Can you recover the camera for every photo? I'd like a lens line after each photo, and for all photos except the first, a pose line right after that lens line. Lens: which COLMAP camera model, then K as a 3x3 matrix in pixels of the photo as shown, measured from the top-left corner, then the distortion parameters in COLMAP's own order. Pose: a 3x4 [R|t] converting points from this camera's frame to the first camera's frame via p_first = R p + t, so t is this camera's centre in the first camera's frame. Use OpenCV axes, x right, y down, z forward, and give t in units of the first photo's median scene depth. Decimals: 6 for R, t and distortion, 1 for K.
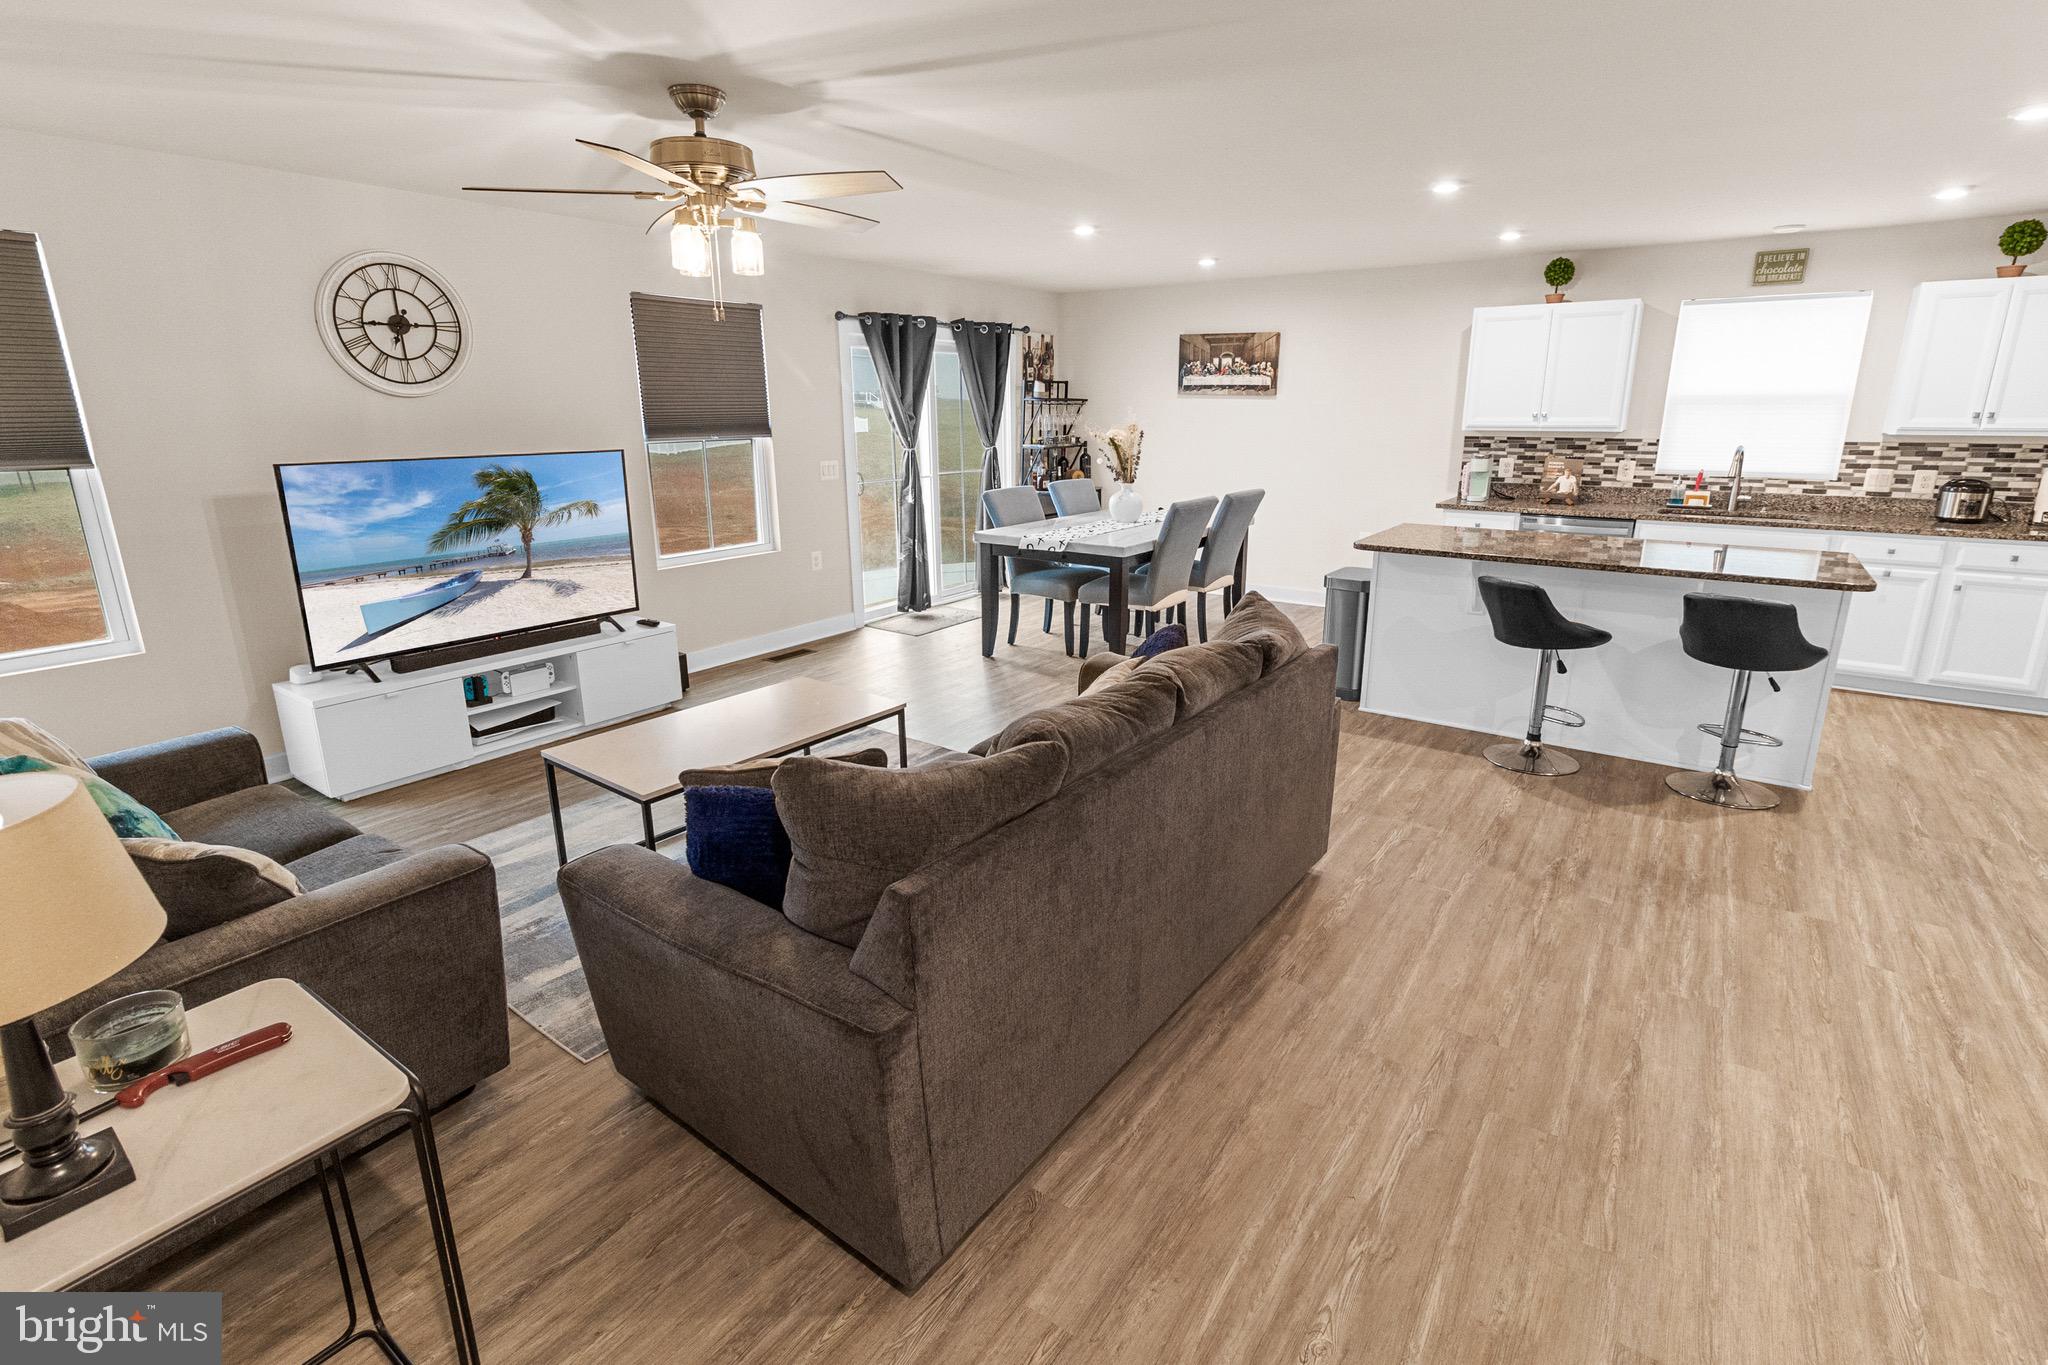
lens RADIAL K [[957.3, 0, 1028.7], [0, 957.3, 655.3], [0, 0, 1]] dist [-0.003702, 0.000433]
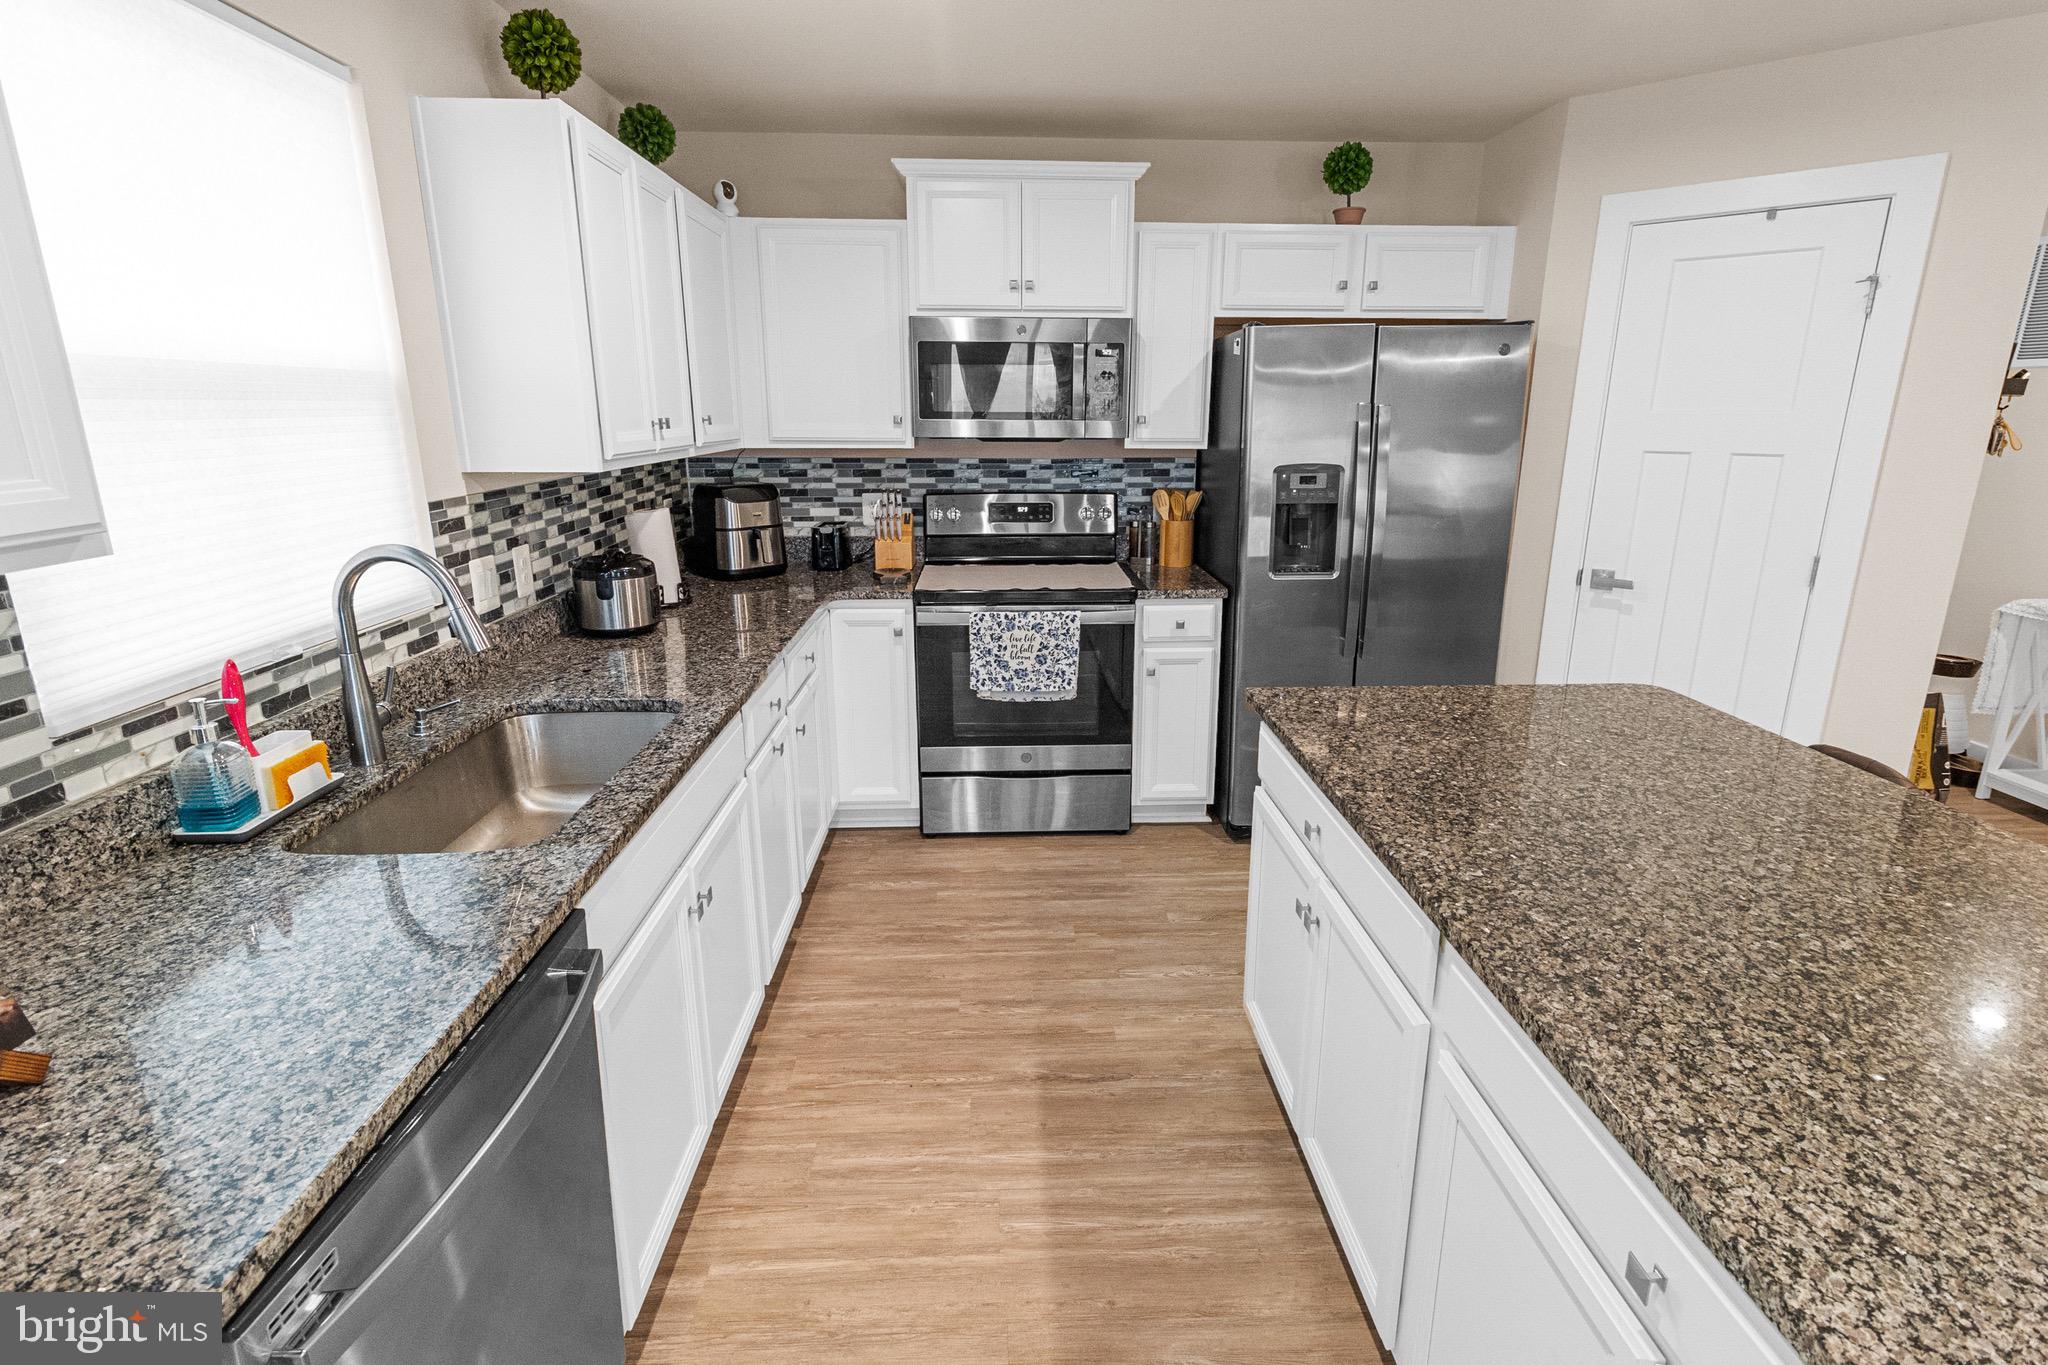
lens RADIAL K [[957.3, 0, 1028.7], [0, 957.3, 655.3], [0, 0, 1]] dist [-0.003702, 0.000433]
pose [[-0.612973, -0.195403, 0.765560, 0.419757], [0.201861, 0.898048, 0.390847, -0.269921], [-0.763882, 0.394115, -0.511035, 1.041920]]
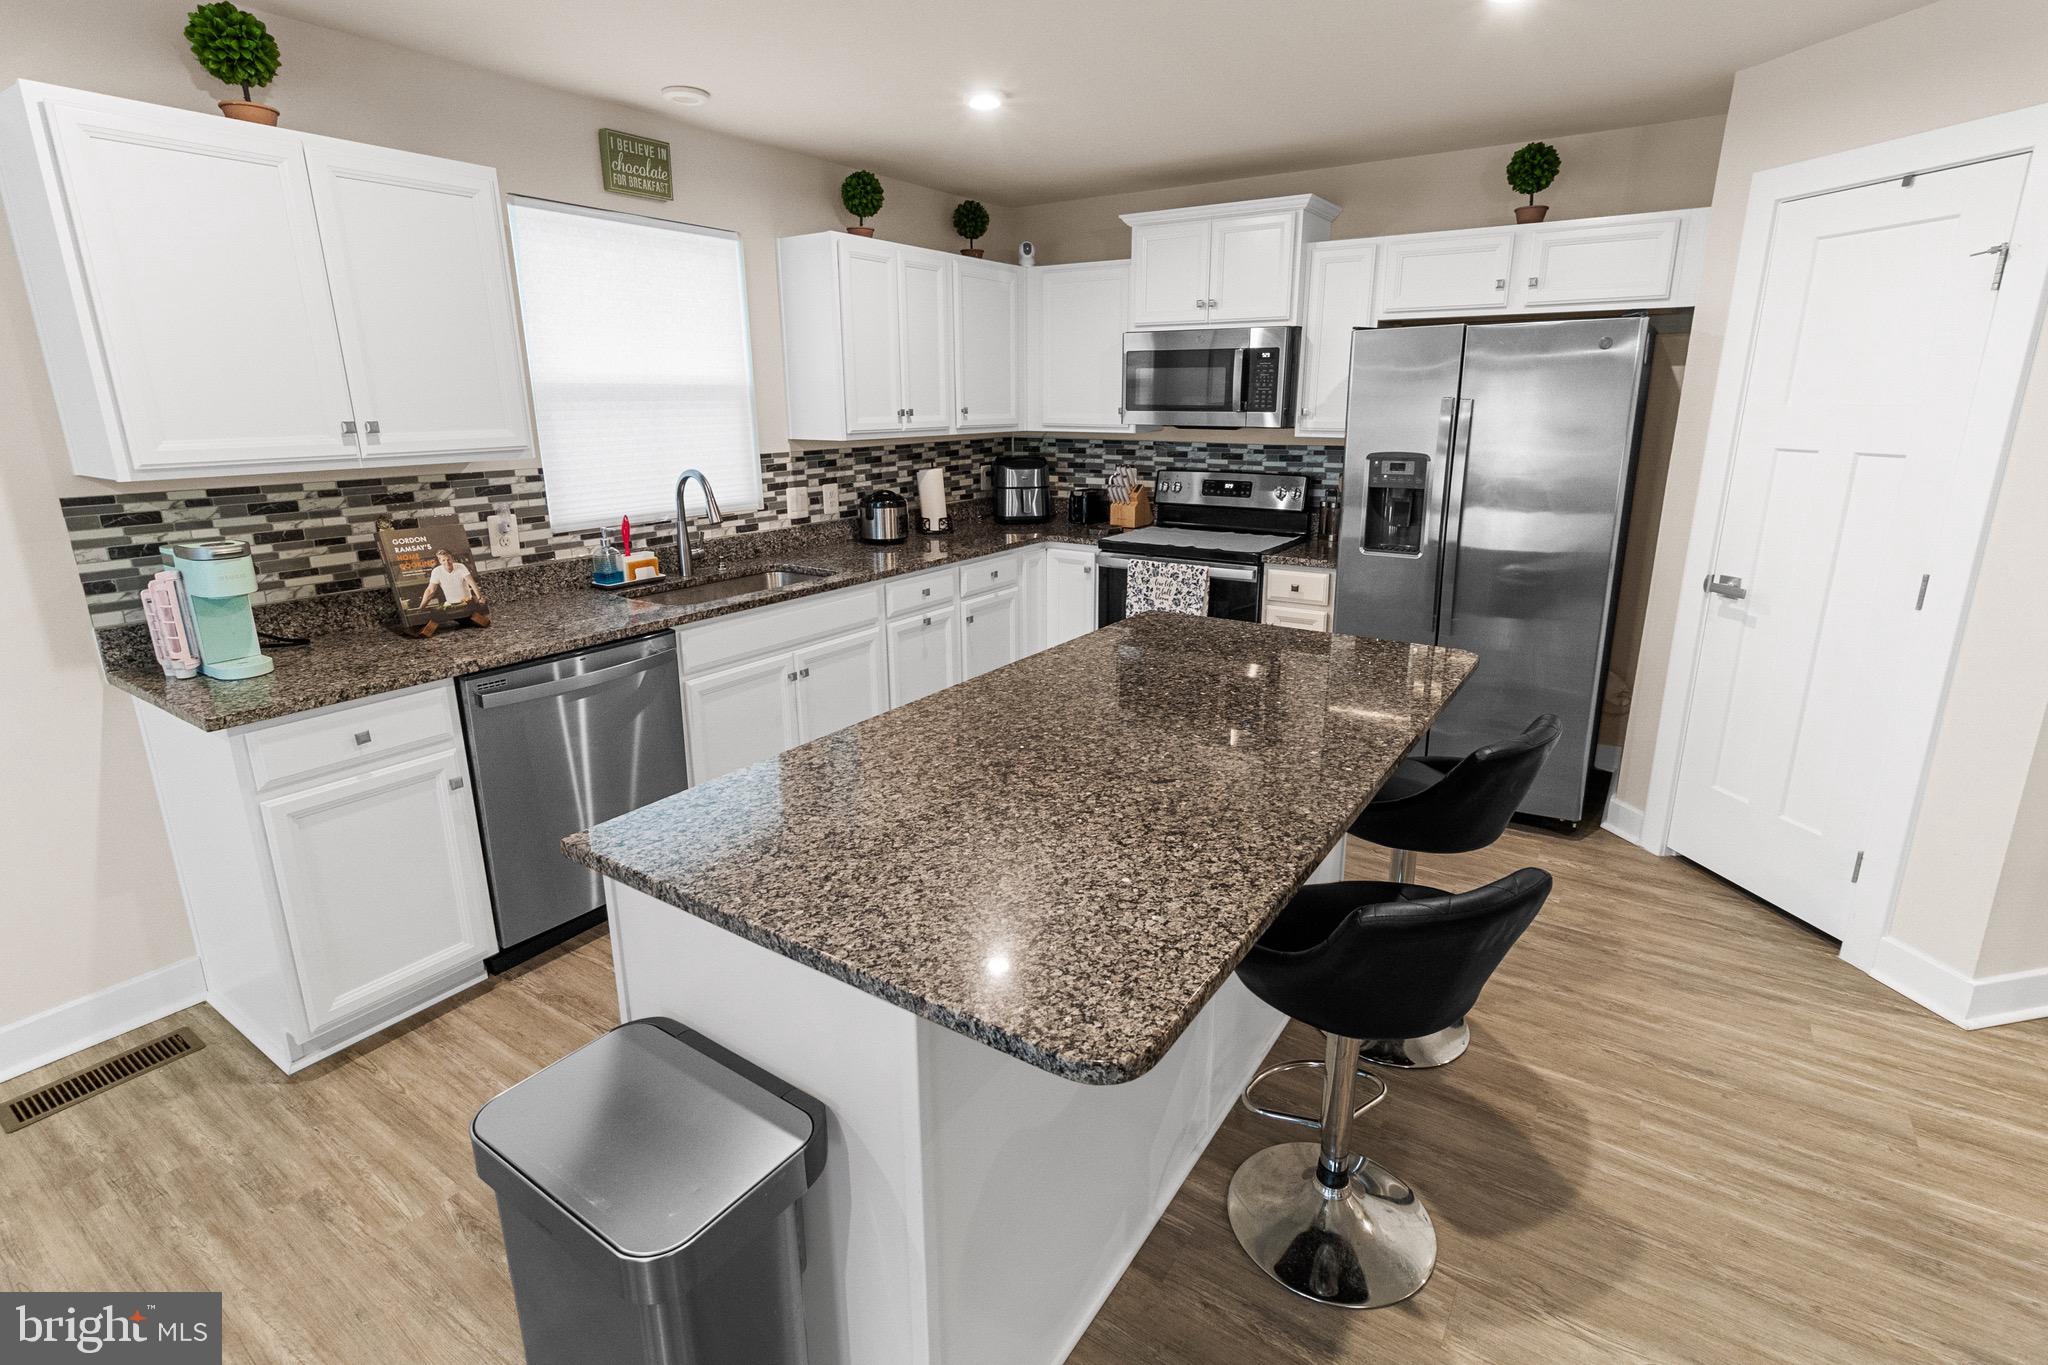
lens RADIAL K [[957.3, 0, 1028.7], [0, 957.3, 655.3], [0, 0, 1]] dist [-0.003702, 0.000433]
pose [[-0.028437, -0.256513, 0.966122, 0.138281], [0.257199, 0.932094, 0.255049, -0.215735], [-0.965940, 0.255739, 0.039469, 0.826249]]
